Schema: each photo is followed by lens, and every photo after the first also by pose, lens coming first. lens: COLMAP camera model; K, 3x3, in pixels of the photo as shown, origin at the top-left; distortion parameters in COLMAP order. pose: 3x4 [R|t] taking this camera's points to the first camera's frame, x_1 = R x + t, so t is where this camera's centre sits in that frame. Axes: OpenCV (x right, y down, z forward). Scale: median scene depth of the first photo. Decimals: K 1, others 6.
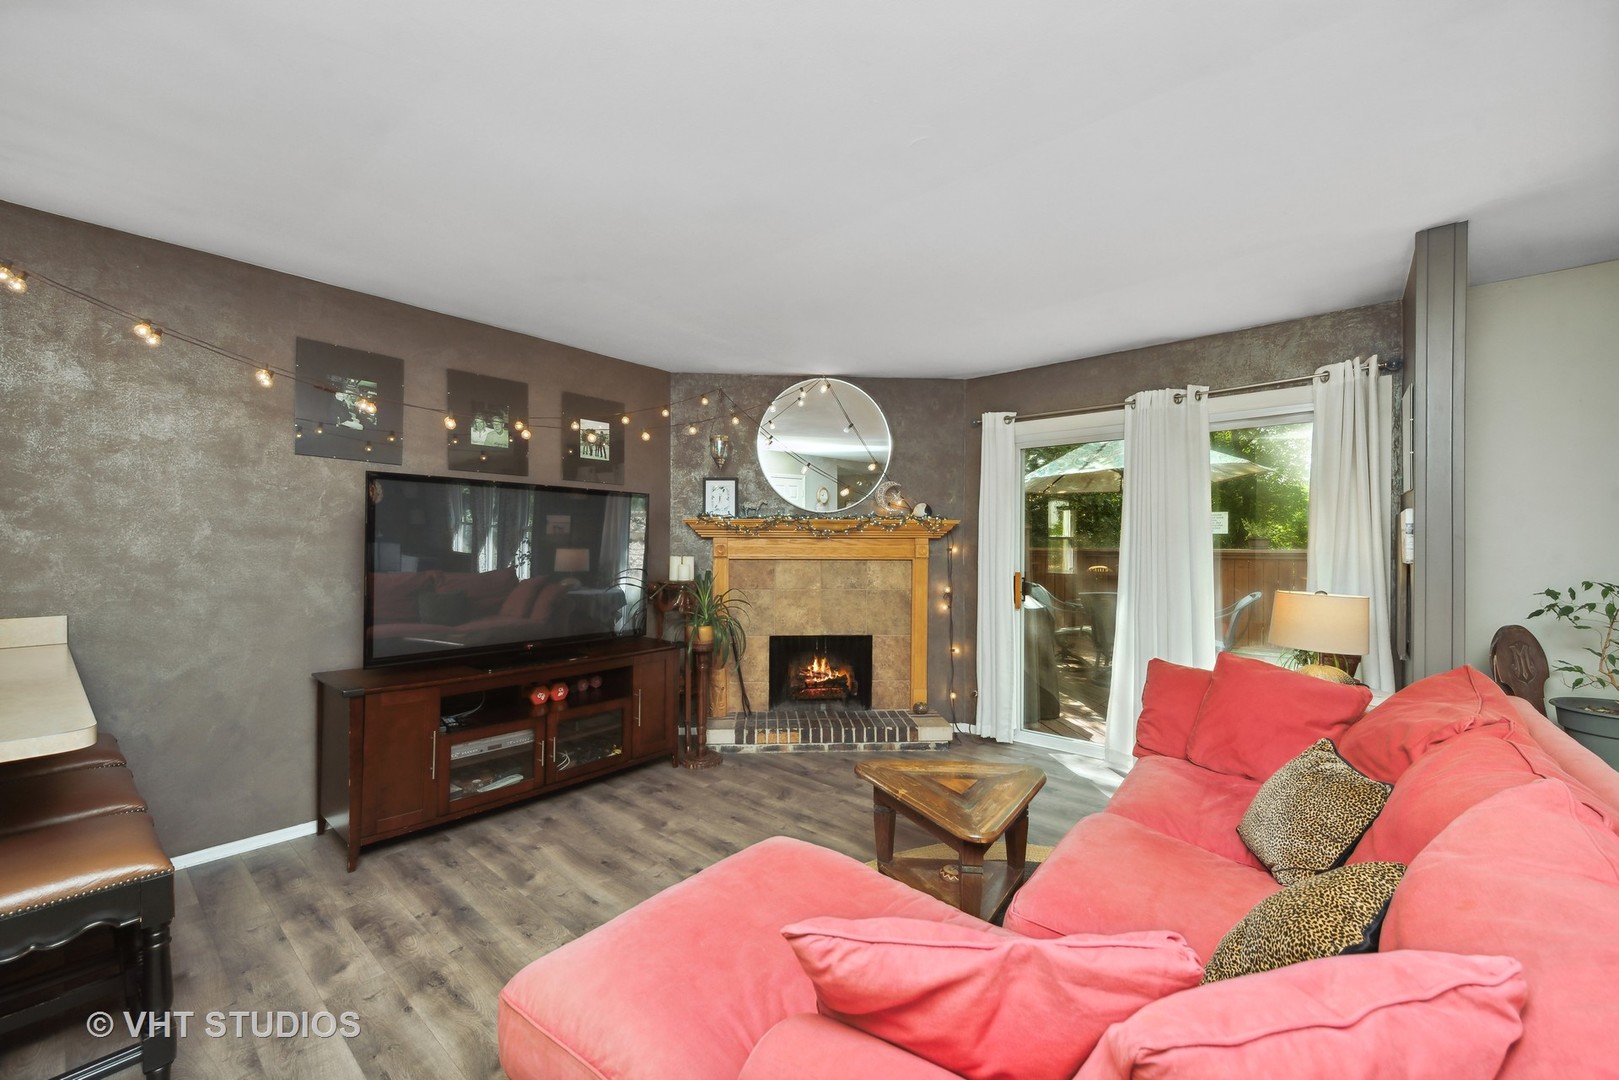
lens RADIAL K [[638.0, 0, 806.2], [0, 638.0, 546.3], [0, 0, 1]] dist [-0.000702, -0.000078]
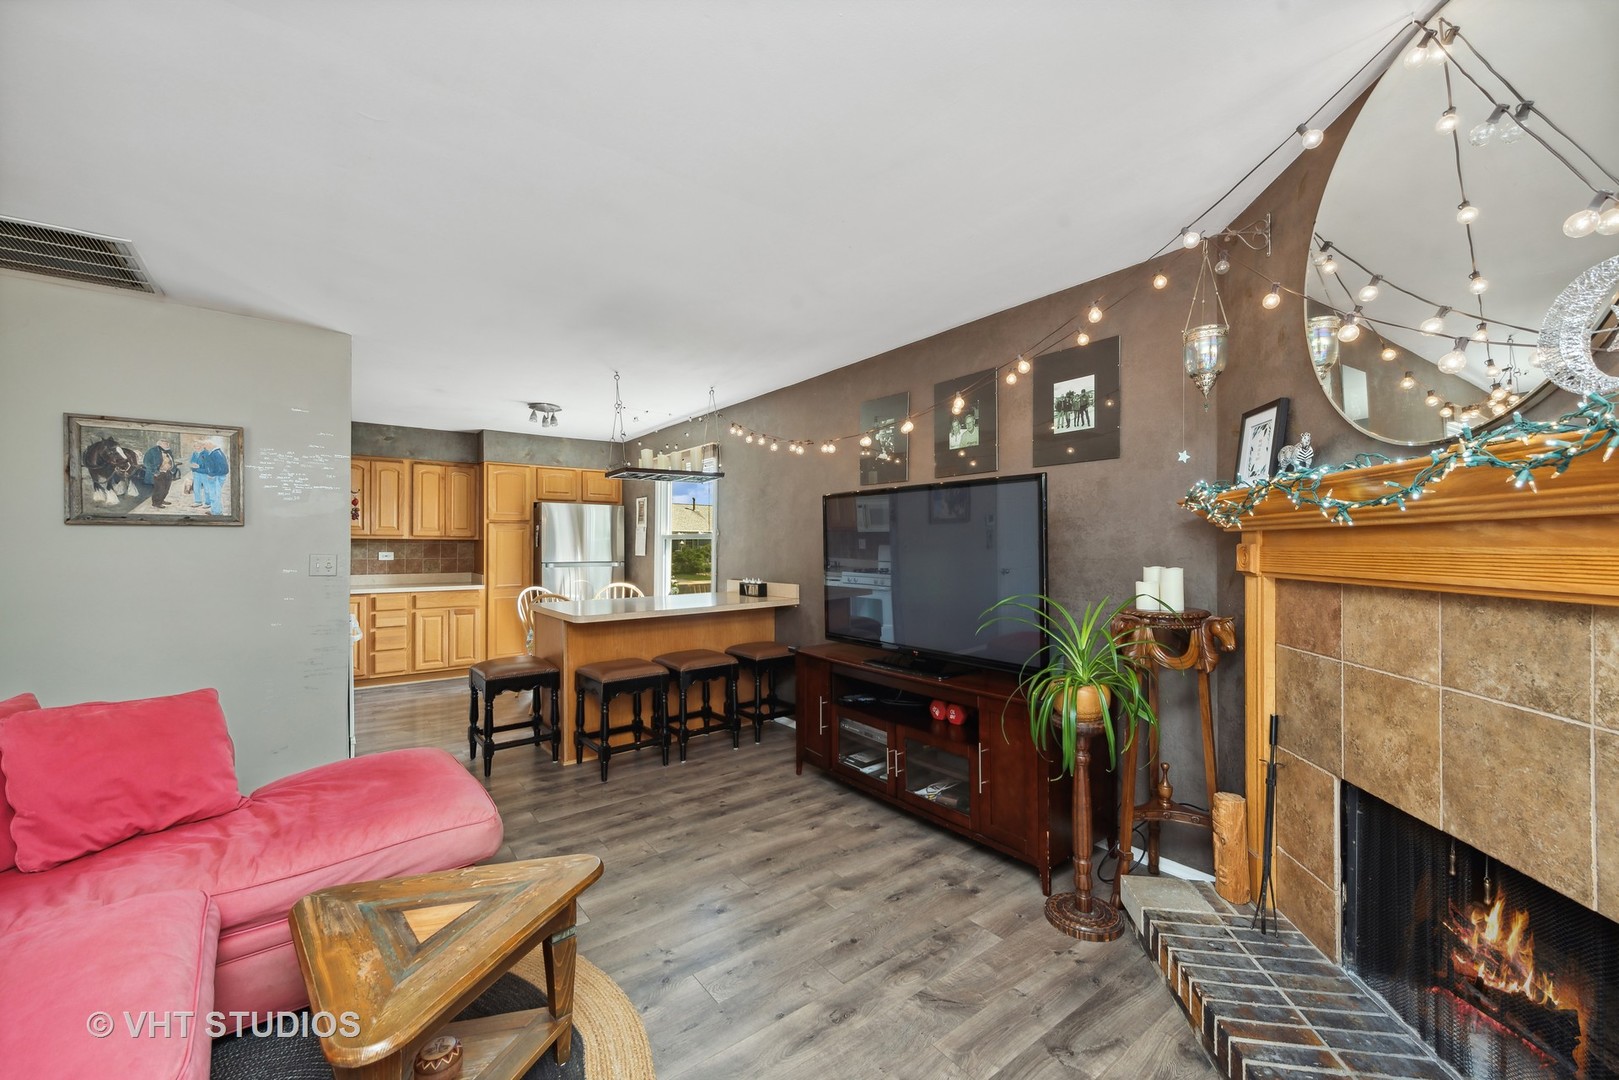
lens RADIAL K [[638.0, 0, 806.2], [0, 638.0, 546.3], [0, 0, 1]] dist [-0.000702, -0.000078]
pose [[-0.209104, -0.005869, -0.977876, 0.514222], [-0.001605, 0.999983, -0.005659, 0.000496], [0.977892, 0.000386, -0.209110, 0.975324]]
